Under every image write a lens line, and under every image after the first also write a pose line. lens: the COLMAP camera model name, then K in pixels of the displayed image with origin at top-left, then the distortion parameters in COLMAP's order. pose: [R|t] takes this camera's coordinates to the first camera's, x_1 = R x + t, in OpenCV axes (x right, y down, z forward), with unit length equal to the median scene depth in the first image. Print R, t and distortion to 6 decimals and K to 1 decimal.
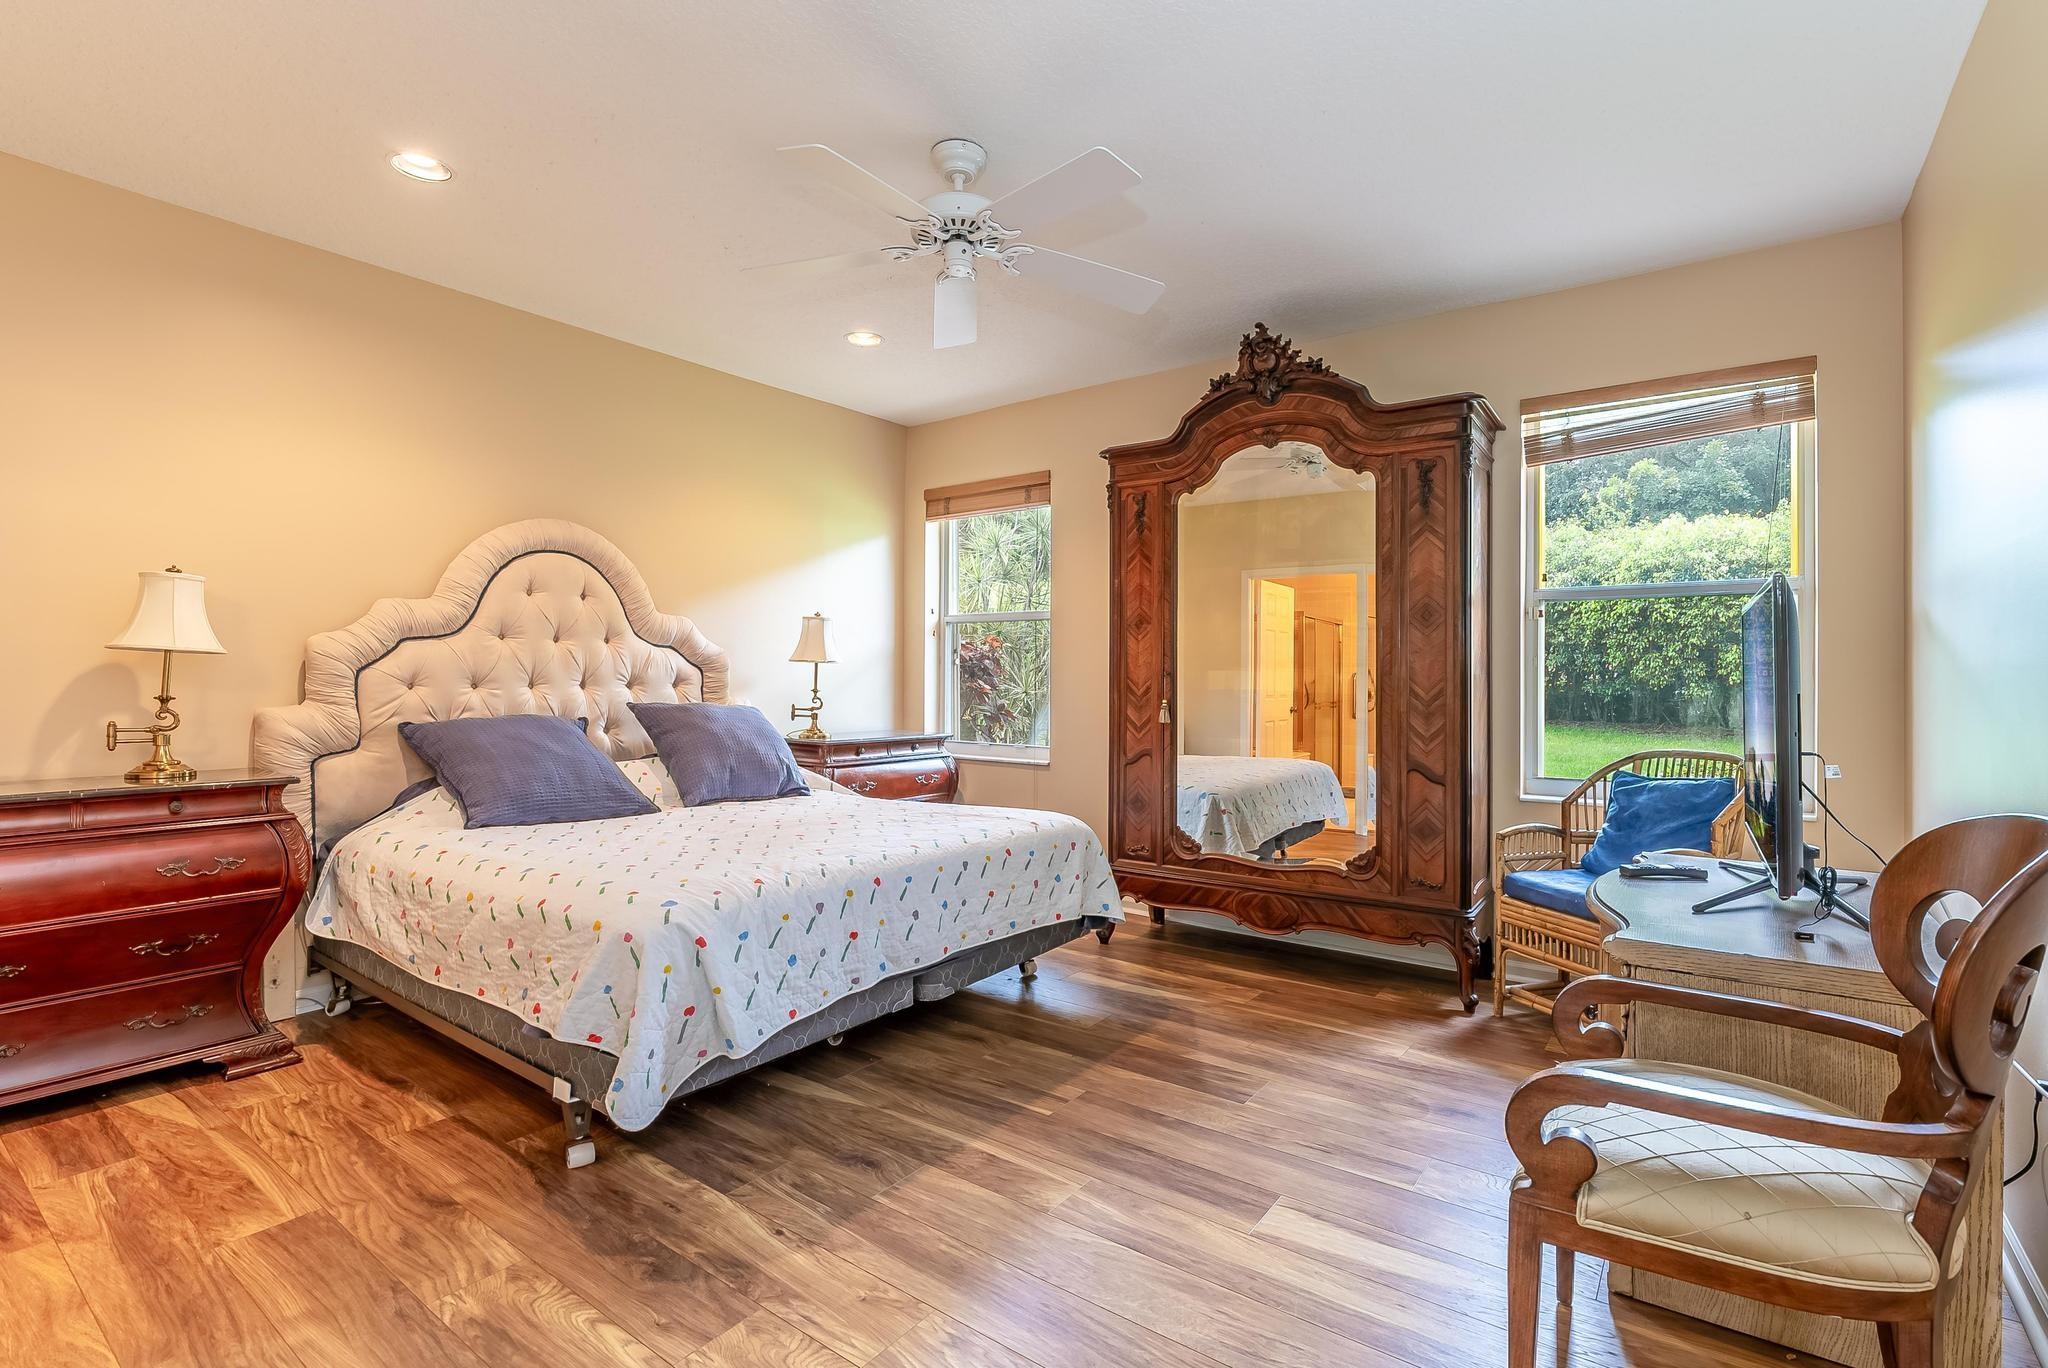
lens RADIAL K [[926.8, 0, 1031.0], [0, 926.8, 683.6], [0, 0, 1]] dist [0.005277, -0.000102]
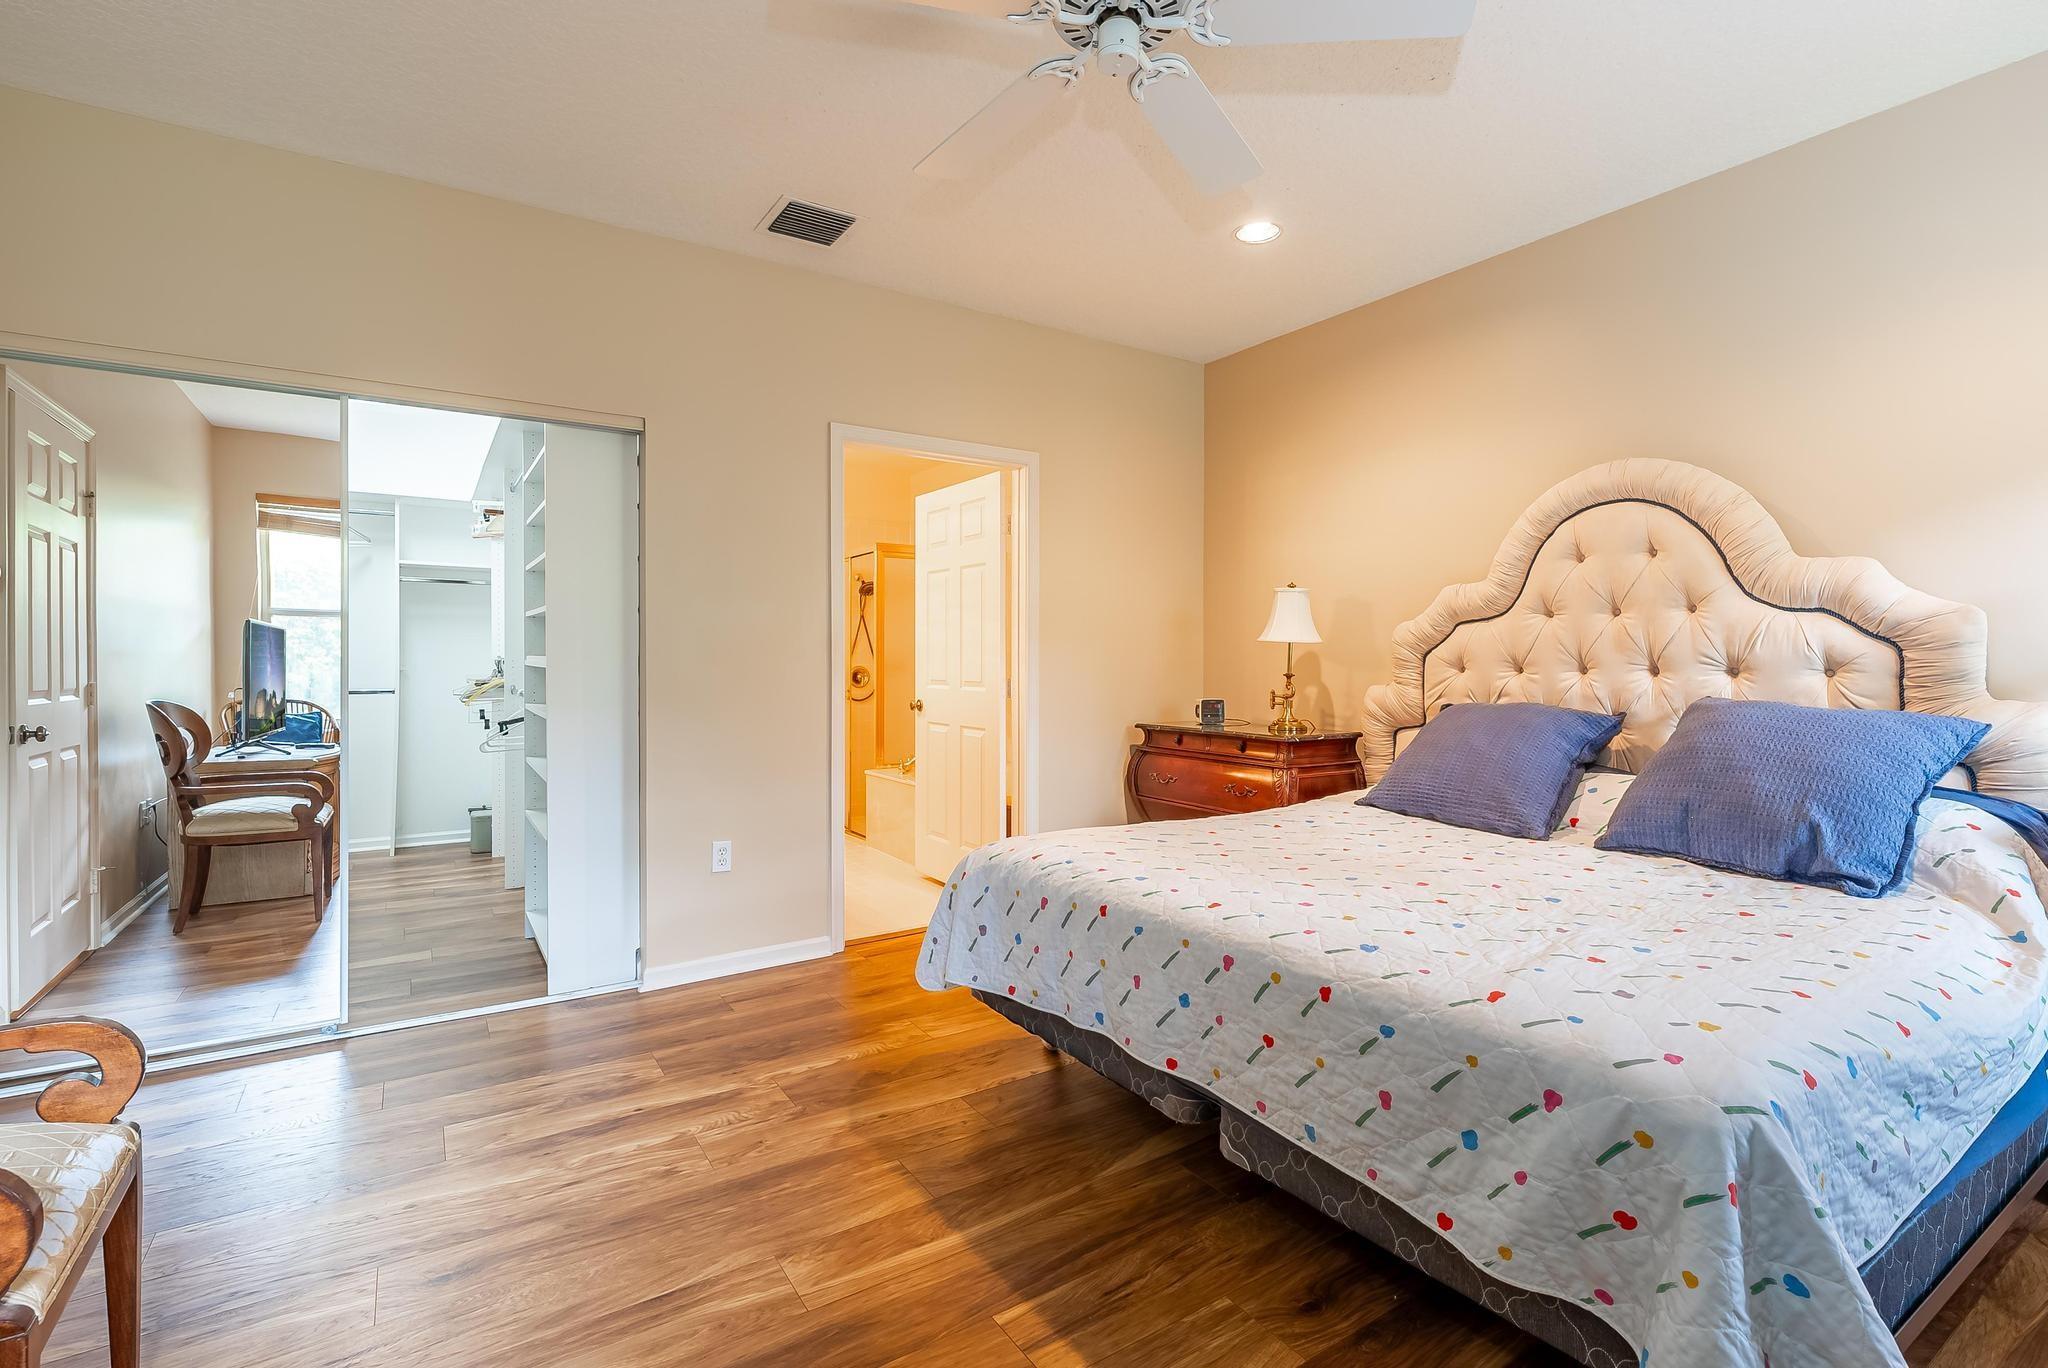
lens RADIAL K [[926.8, 0, 1025.5], [0, 926.8, 670.0], [0, 0, 1]] dist [0.005277, -0.000102]
pose [[-0.334830, 0.004641, -0.942267, 0.536154], [-0.008328, 0.999934, 0.007884, -0.000586], [0.942242, 0.010487, -0.334769, 1.051248]]
